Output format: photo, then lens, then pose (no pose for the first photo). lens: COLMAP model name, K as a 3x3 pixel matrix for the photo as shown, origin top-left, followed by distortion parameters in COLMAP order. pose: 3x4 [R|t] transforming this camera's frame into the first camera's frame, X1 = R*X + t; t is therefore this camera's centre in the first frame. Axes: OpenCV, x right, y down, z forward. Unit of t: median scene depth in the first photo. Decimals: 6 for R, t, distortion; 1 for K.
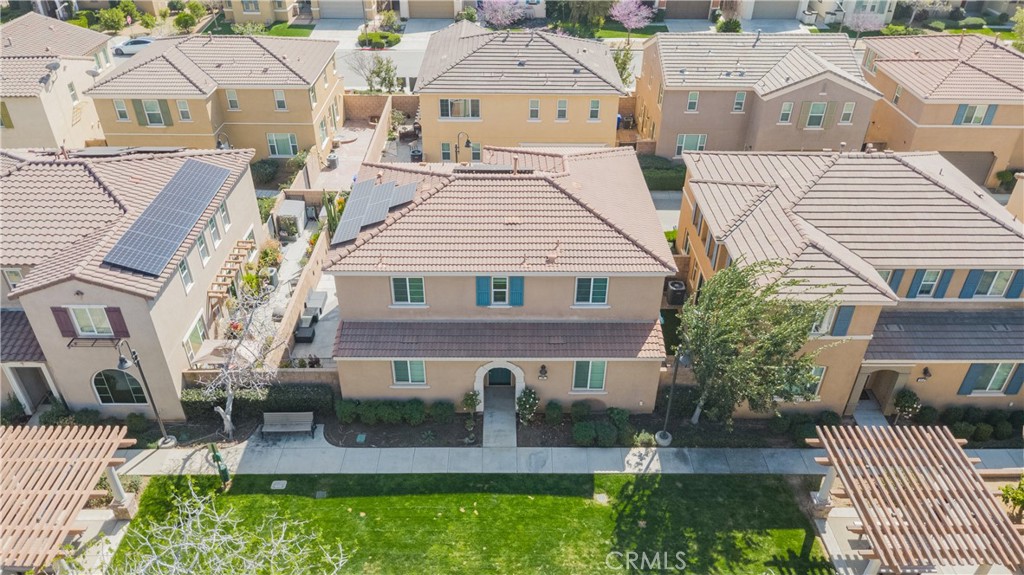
lens RADIAL K [[720.0, 0, 512.1], [0, 720.0, 288.7], [0, 0, 1]] dist [0.031034, -0.043668]
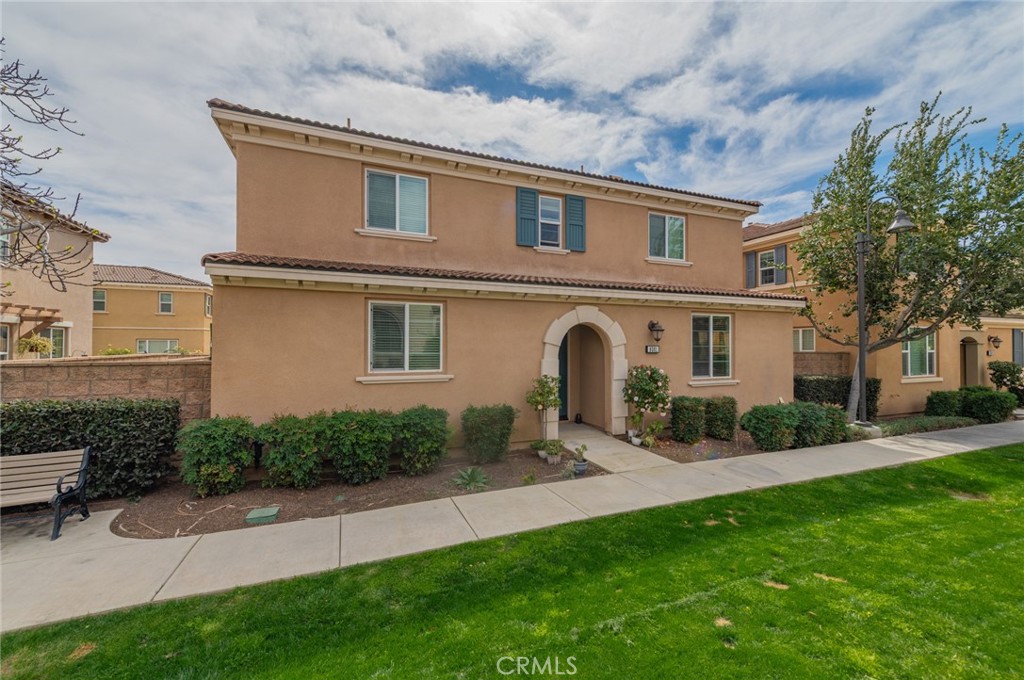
lens RADIAL K [[406.9, 0, 512.2], [0, 406.9, 341.4], [0, 0, 1]] dist [0.013375, -0.003849]
pose [[0.926956, 0.002989, 0.375157, -0.176529], [0.214519, 0.816148, -0.536549, 0.264902], [-0.307788, 0.577836, 0.755892, 0.790550]]
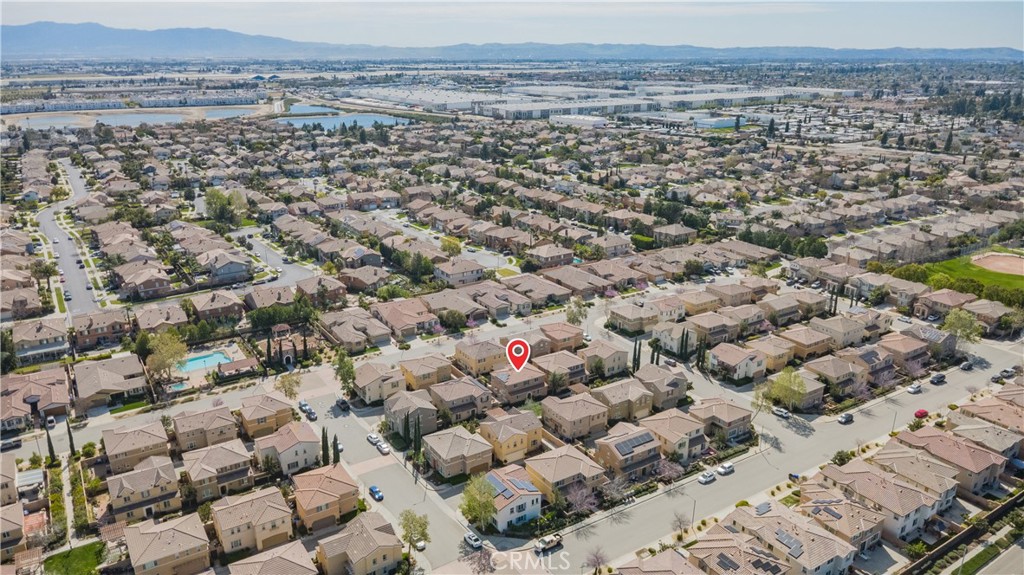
lens RADIAL K [[720.0, 0, 511.9], [0, 720.0, 288.9], [0, 0, 1]] dist [0.031034, -0.043668]
pose [[0.843814, -0.175305, 0.507194, -3.616527], [0.305548, 0.933925, -0.185539, 0.419178], [-0.441155, 0.311533, 0.841623, -5.291534]]
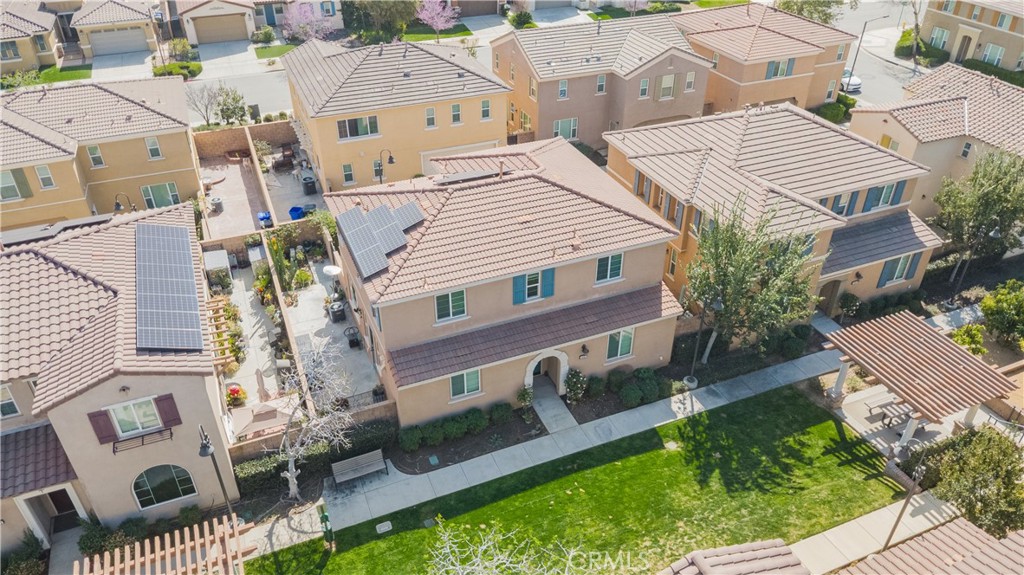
lens RADIAL K [[720.0, 0, 511.7], [0, 720.0, 288.8], [0, 0, 1]] dist [0.031034, -0.043668]
pose [[0.924810, -0.219058, 0.311030, -0.368922], [0.219053, 0.975070, 0.035412, -0.036813], [-0.311033, 0.035383, 0.949740, 0.007712]]
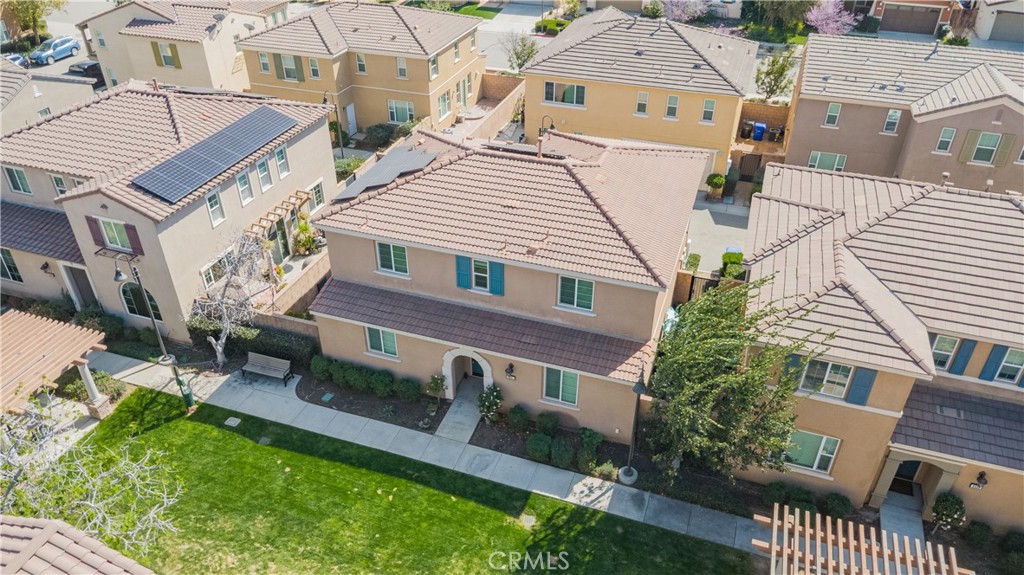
lens RADIAL K [[720.0, 0, 513.4], [0, 720.0, 288.6], [0, 0, 1]] dist [0.031034, -0.043668]
pose [[0.941734, 0.181427, -0.283234, 0.285423], [-0.182588, 0.982931, 0.022528, -0.008724], [0.282487, 0.030500, 0.958786, 0.117073]]
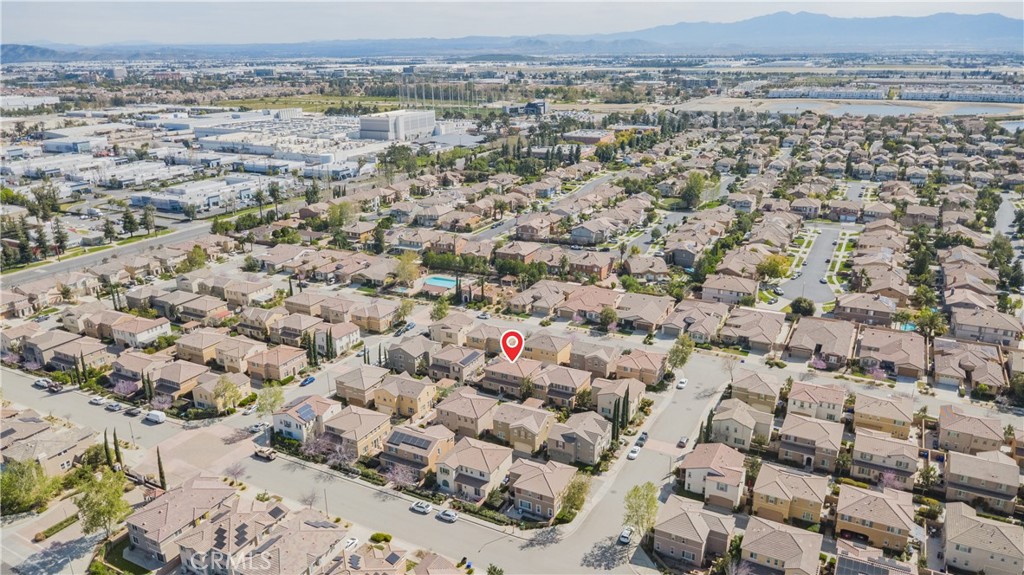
lens RADIAL K [[720.0, 0, 516.6], [0, 720.0, 286.4], [0, 0, 1]] dist [0.031034, -0.043668]
pose [[0.880984, 0.130397, -0.454823, 3.250951], [-0.248273, 0.945704, -0.209770, 0.636574], [0.402775, 0.297725, 0.865524, -5.466107]]
